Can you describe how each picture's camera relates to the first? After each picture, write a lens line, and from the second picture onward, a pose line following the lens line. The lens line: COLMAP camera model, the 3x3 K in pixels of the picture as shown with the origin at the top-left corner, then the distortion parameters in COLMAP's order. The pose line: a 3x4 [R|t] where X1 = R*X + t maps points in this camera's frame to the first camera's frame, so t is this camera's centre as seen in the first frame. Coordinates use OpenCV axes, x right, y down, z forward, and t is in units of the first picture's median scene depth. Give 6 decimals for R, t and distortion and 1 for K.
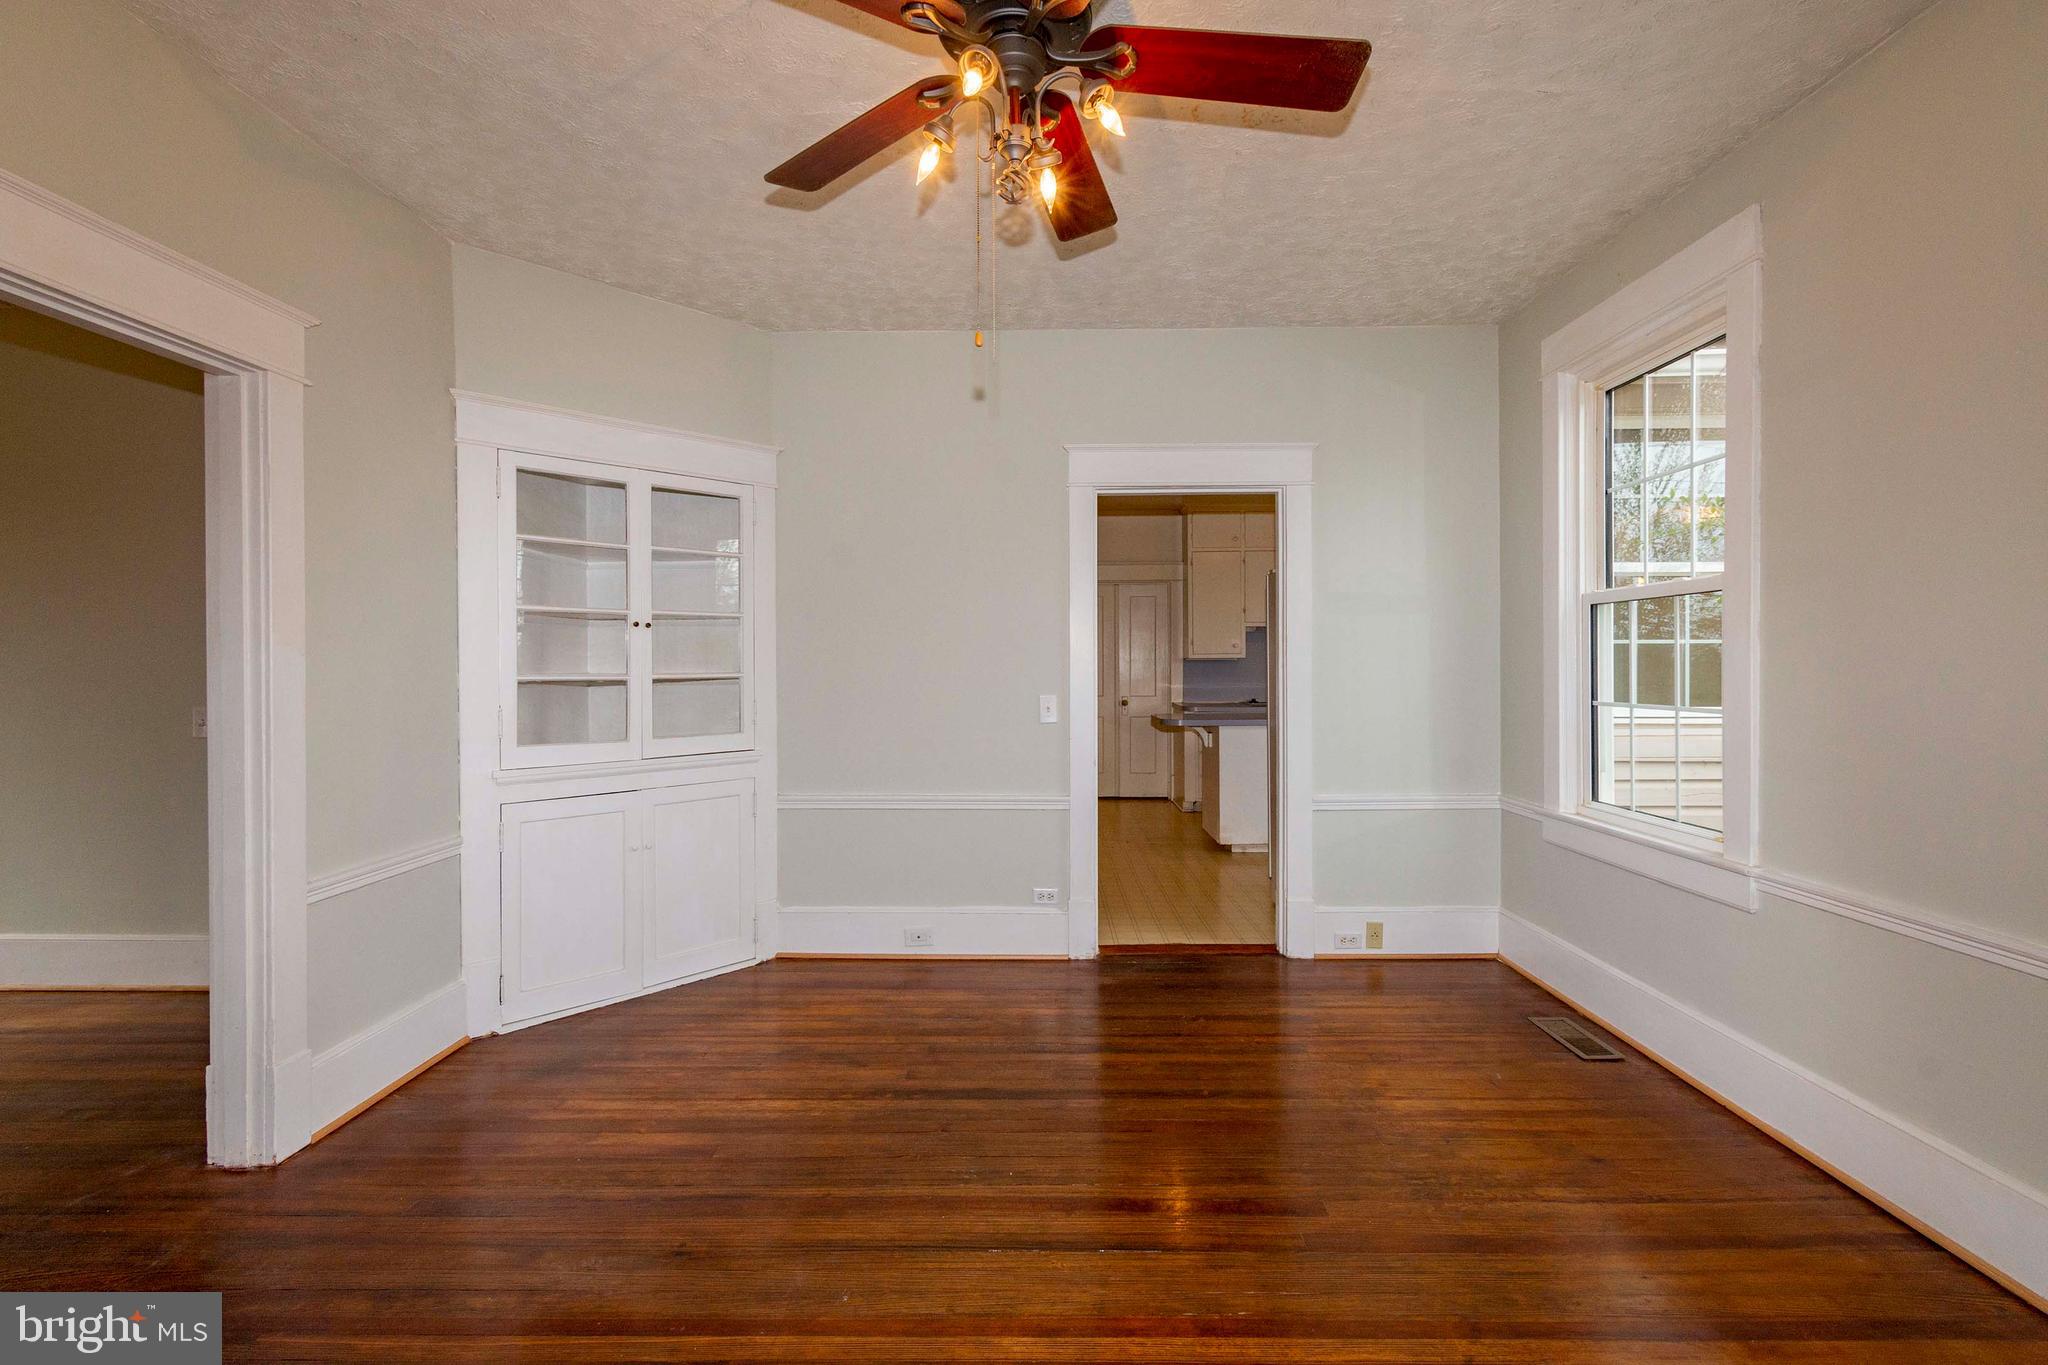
lens RADIAL K [[903.6, 0, 1033.2], [0, 903.6, 667.2], [0, 0, 1]] dist [-0.001953, -0.000489]
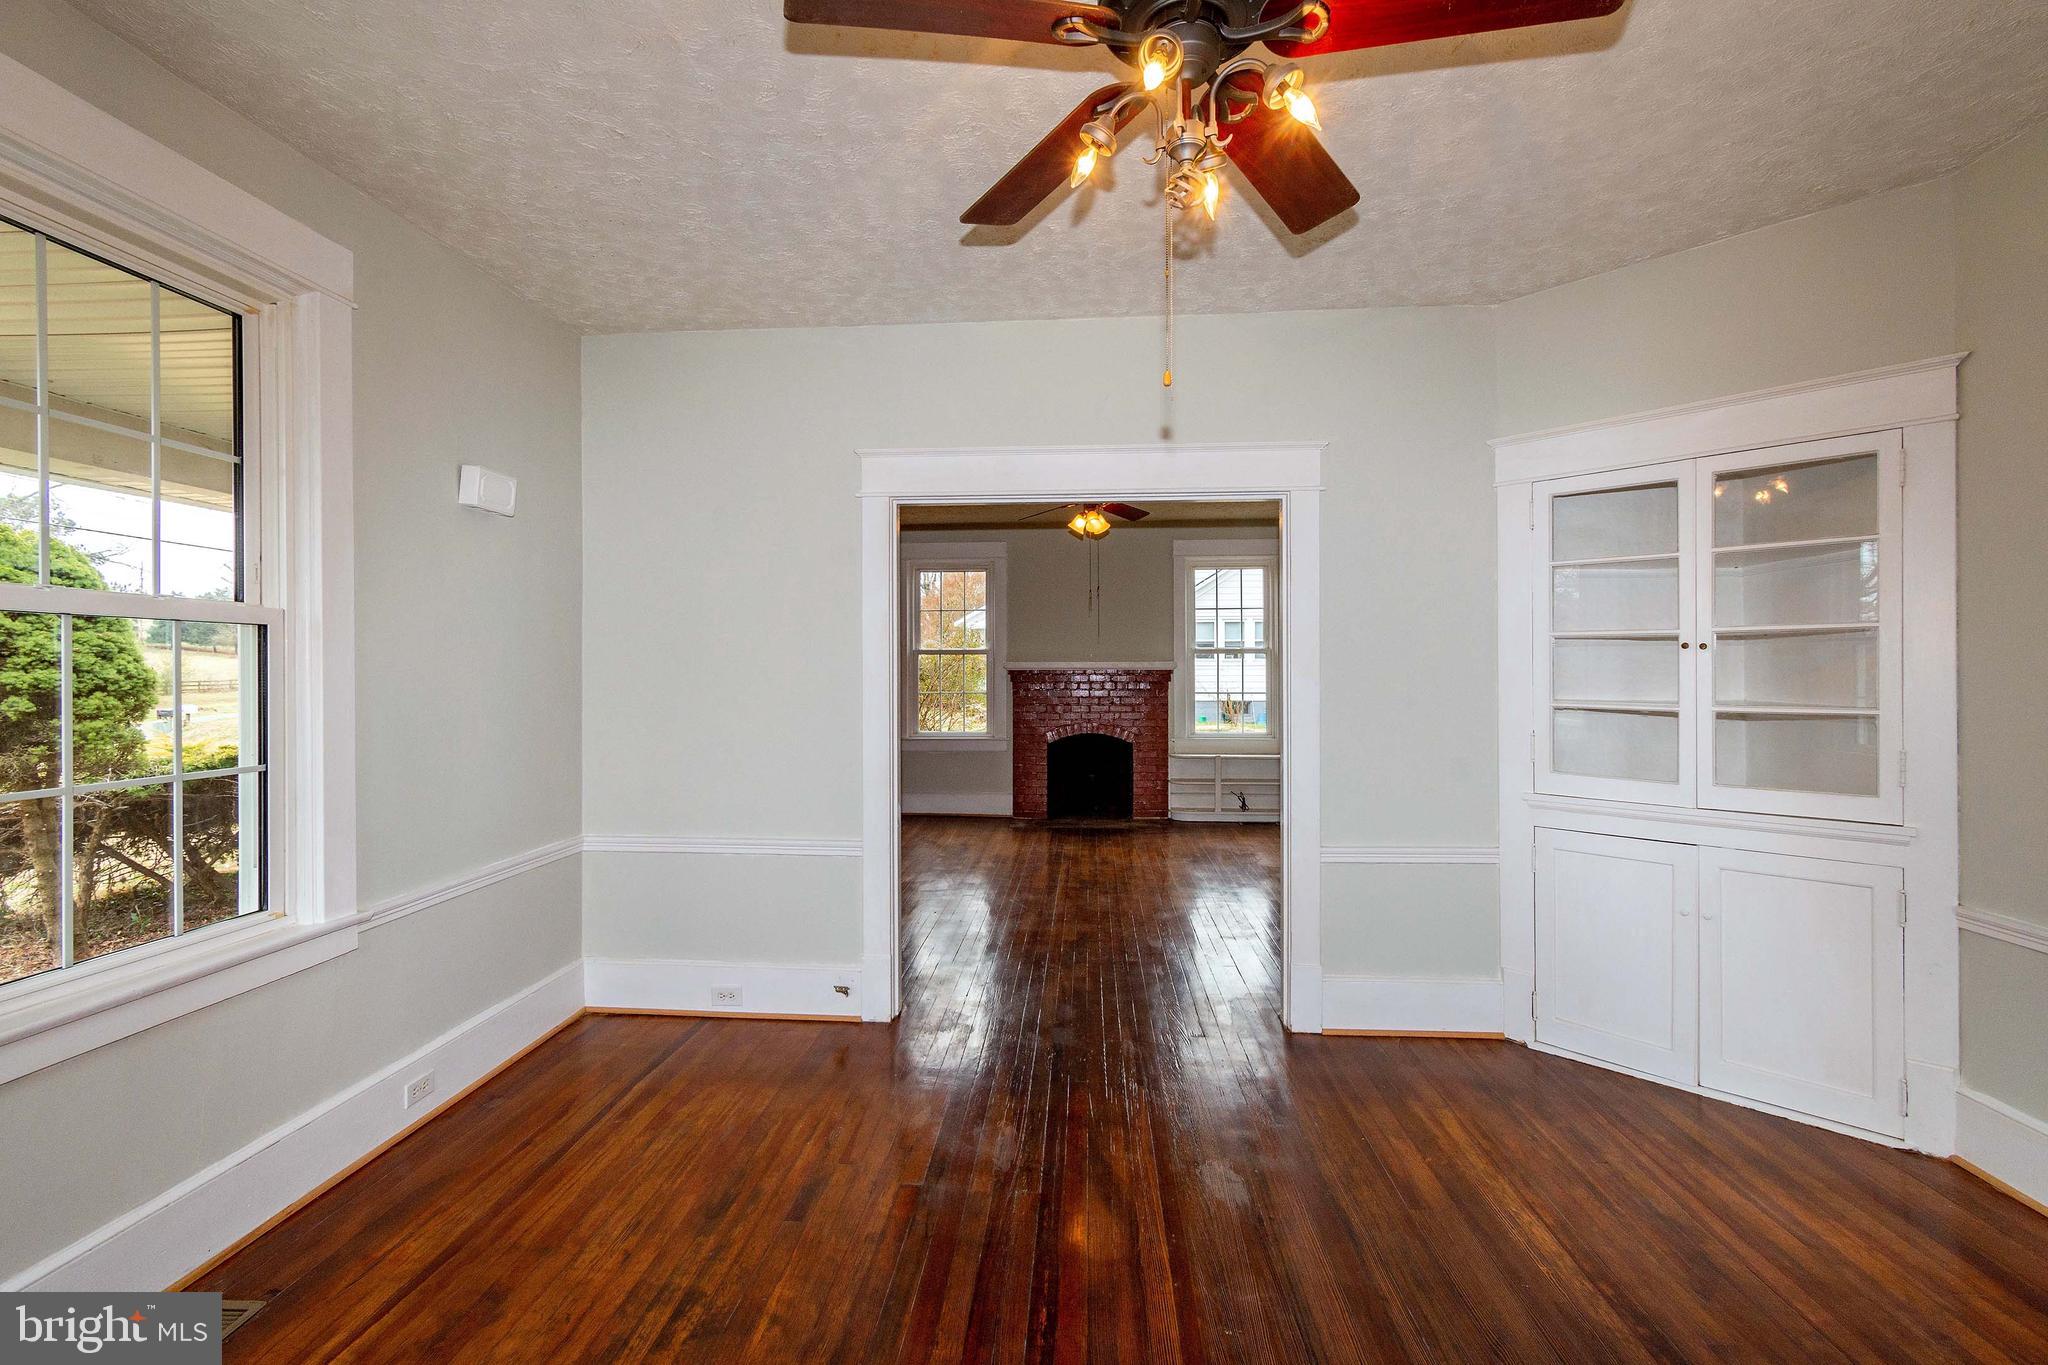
lens RADIAL K [[903.6, 0, 1033.2], [0, 903.6, 667.2], [0, 0, 1]] dist [-0.001953, -0.000489]
pose [[-0.054027, 0.000613, -0.998539, 0.460977], [-0.004716, 0.999989, 0.000869, -0.027160], [0.998528, 0.004756, -0.054023, 0.472108]]
